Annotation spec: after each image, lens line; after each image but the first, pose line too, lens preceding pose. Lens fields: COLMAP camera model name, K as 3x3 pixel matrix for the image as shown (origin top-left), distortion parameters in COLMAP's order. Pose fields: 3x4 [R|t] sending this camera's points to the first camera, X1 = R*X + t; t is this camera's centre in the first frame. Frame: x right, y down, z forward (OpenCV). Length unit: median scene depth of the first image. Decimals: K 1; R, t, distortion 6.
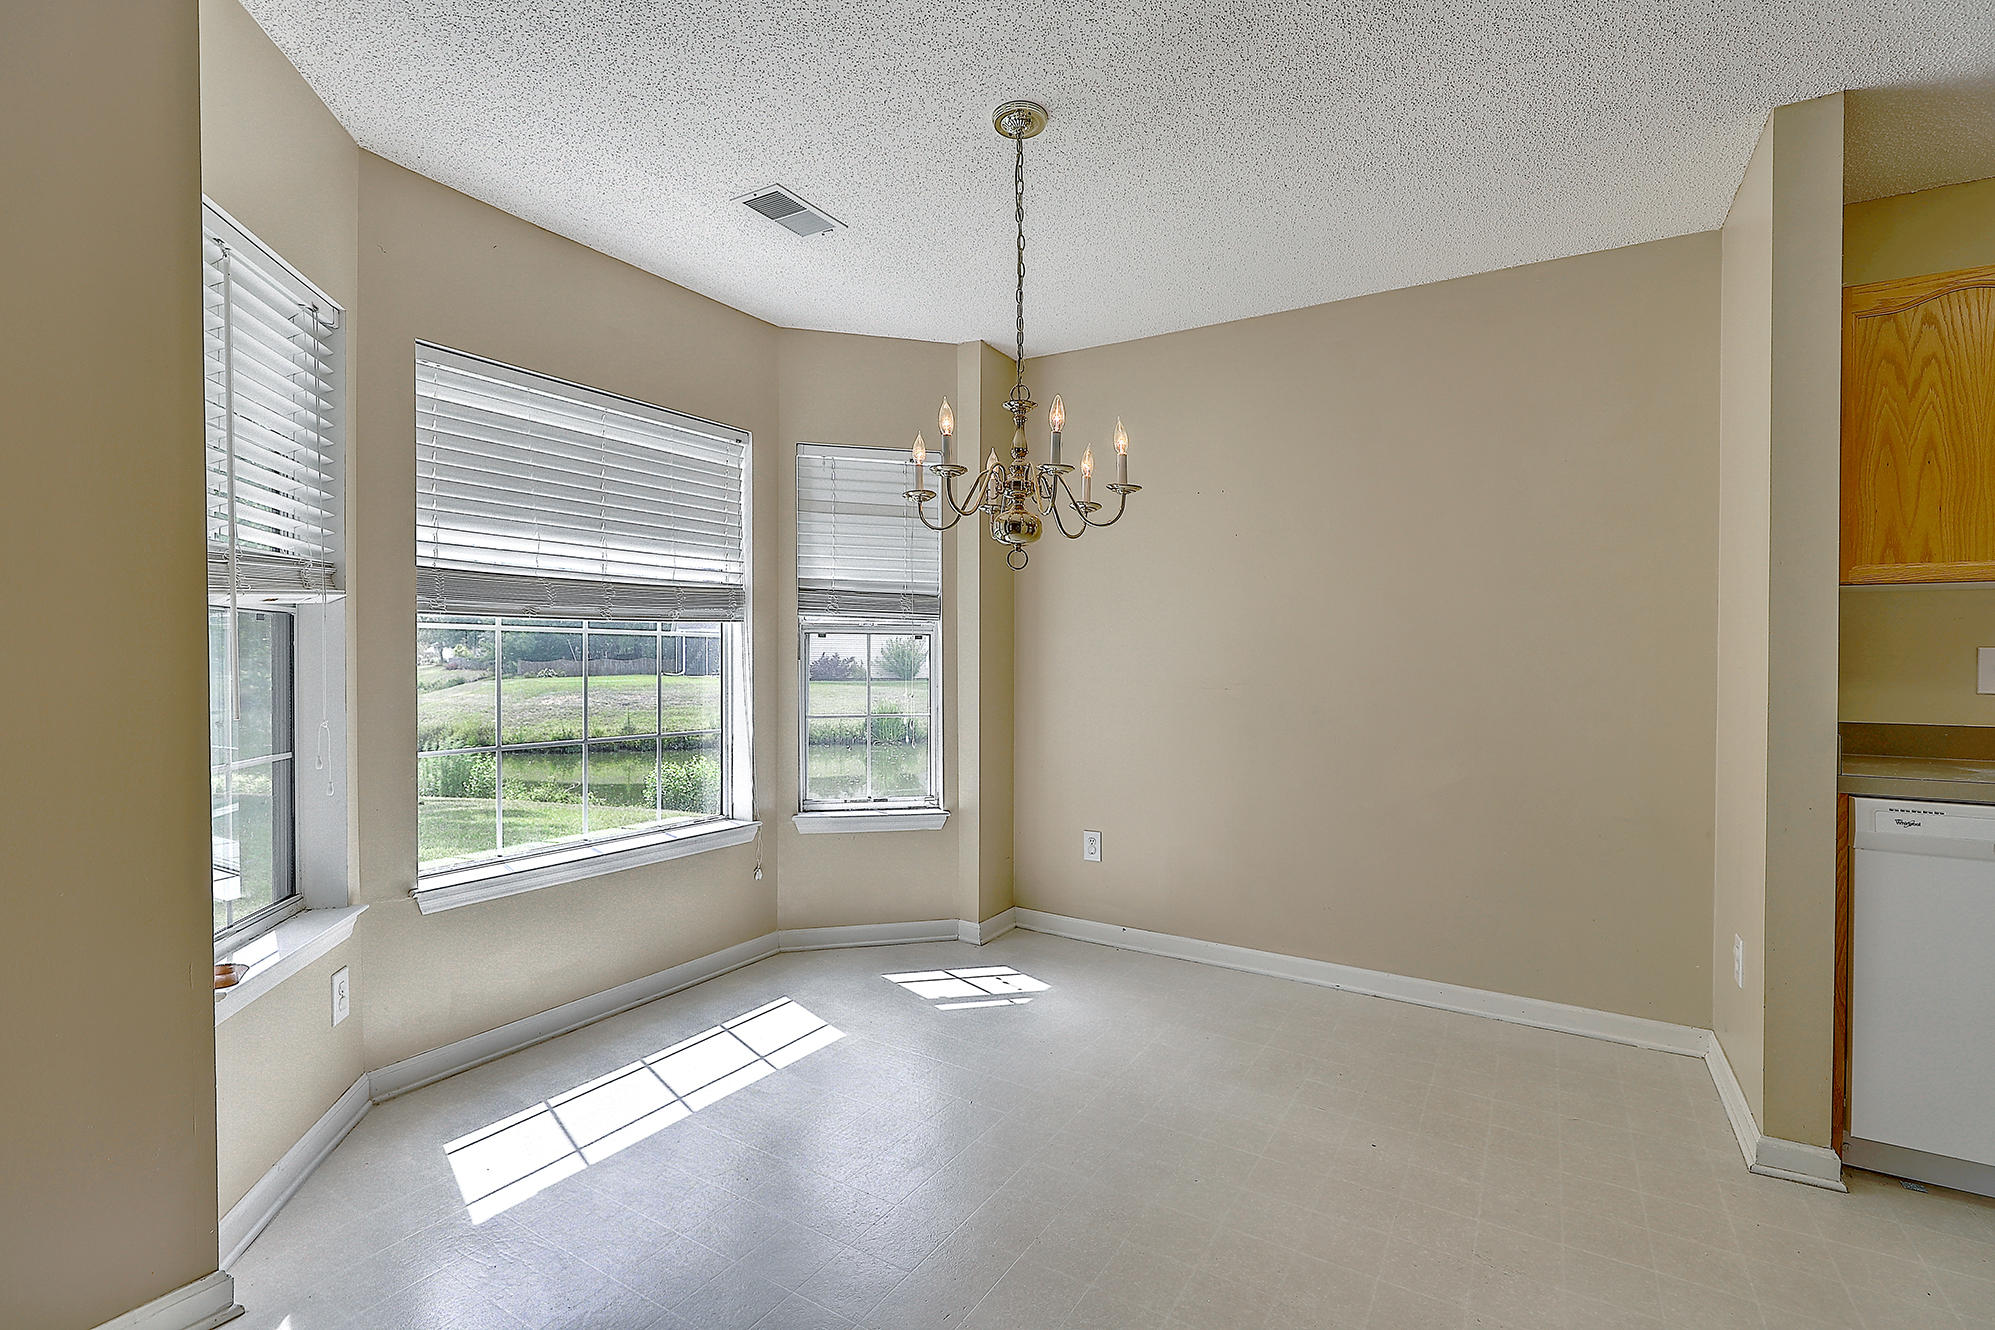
lens RADIAL K [[907.5, 0, 997.5], [0, 907.5, 665.0], [0, 0, 1]] dist [-0.012145, 0.000438]
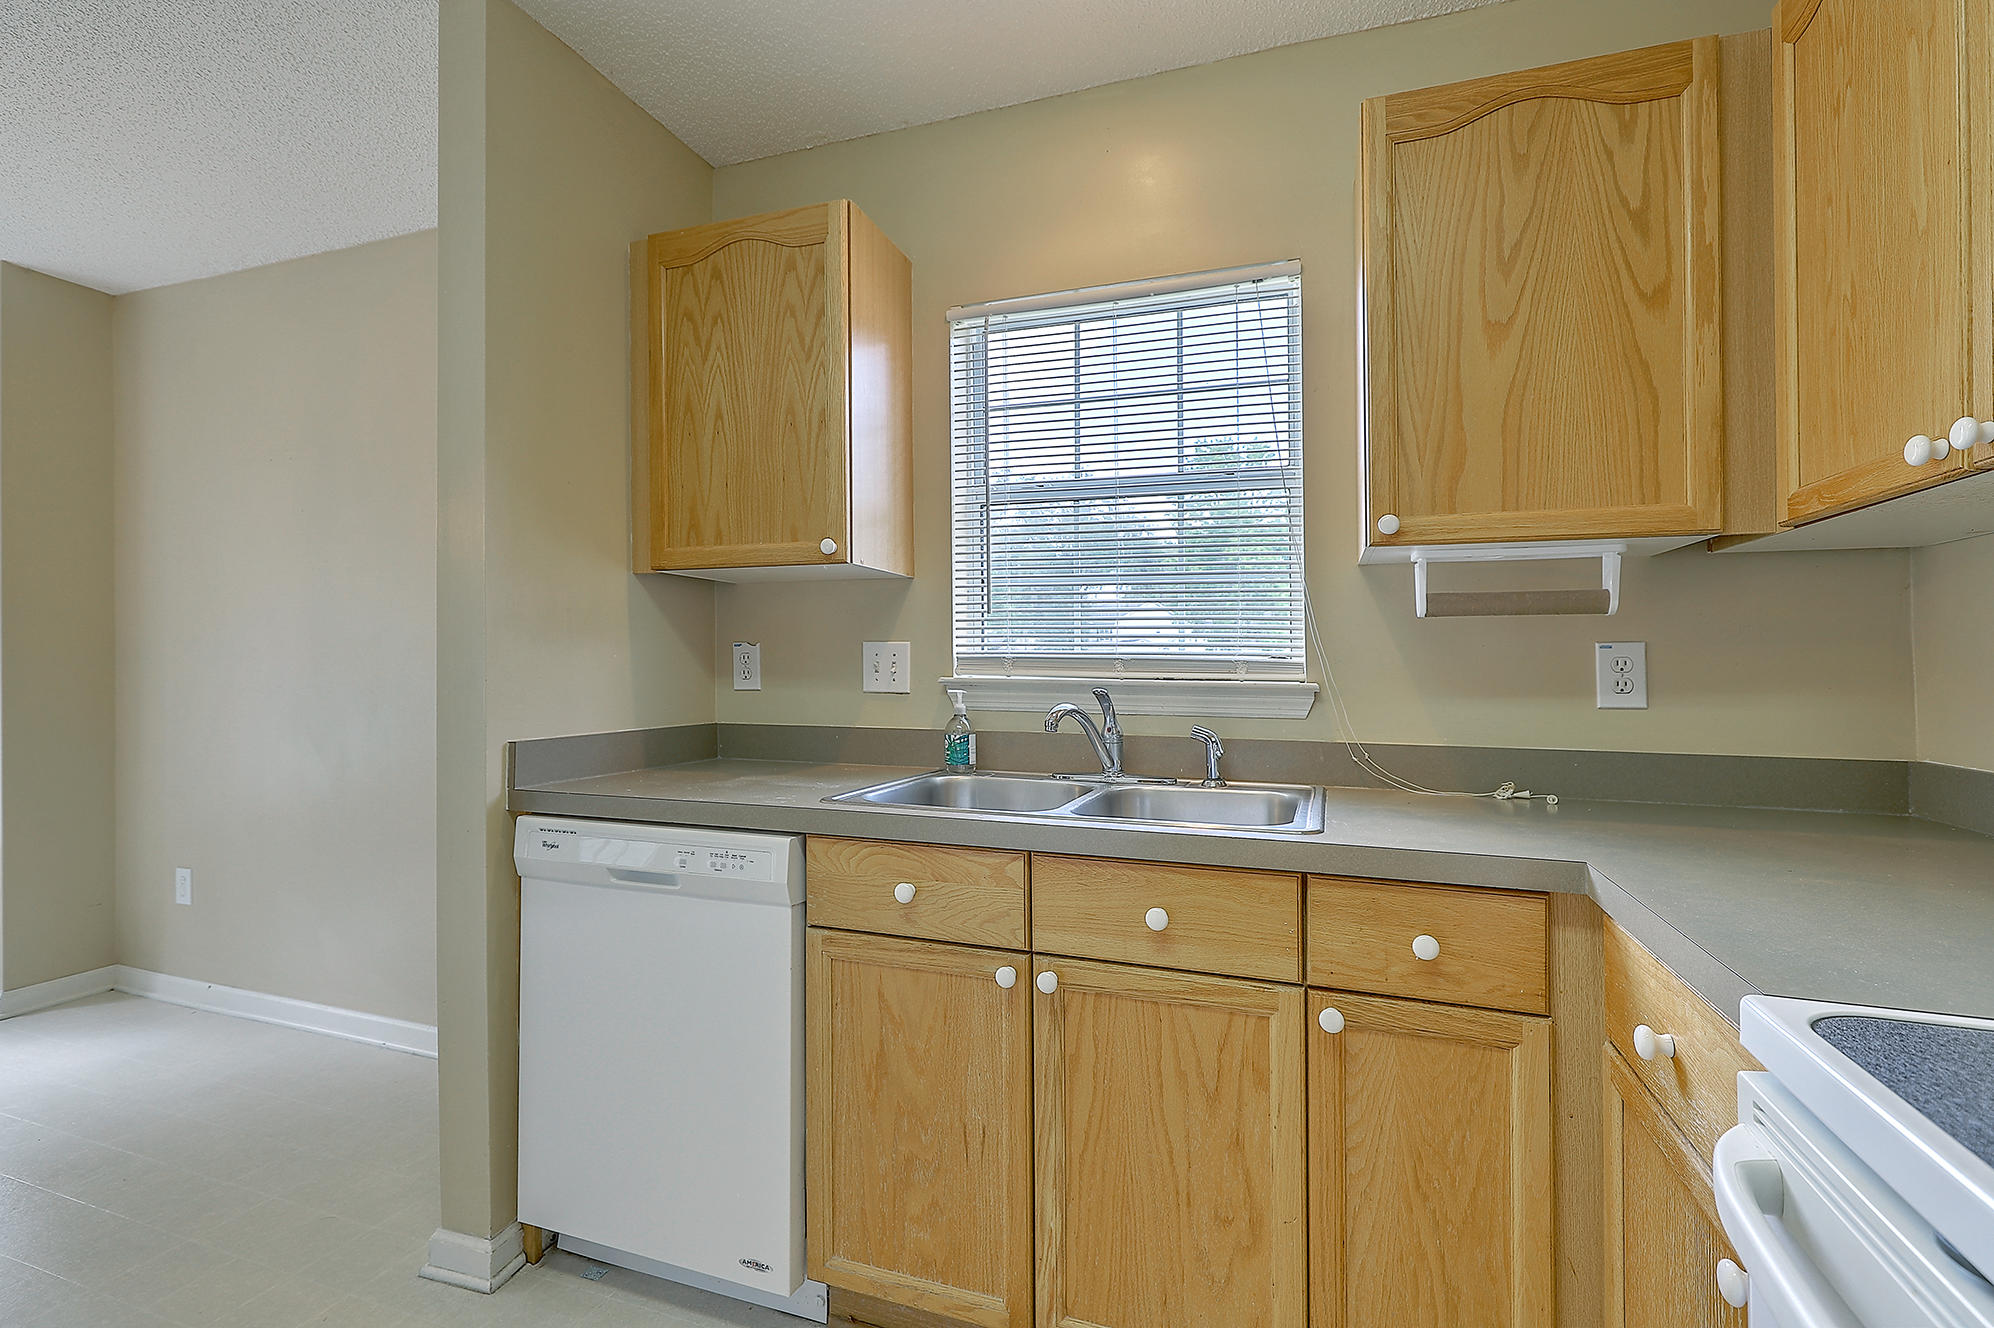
lens RADIAL K [[896.5, 0, 1038.0], [0, 896.5, 662.6], [0, 0, 1]] dist [-0.004515, 0.000172]
pose [[0.976493, 0.000838, 0.215547, 1.164206], [0.002121, 0.999907, -0.013494, 0.015295], [-0.215538, 0.013634, 0.976400, 0.063187]]
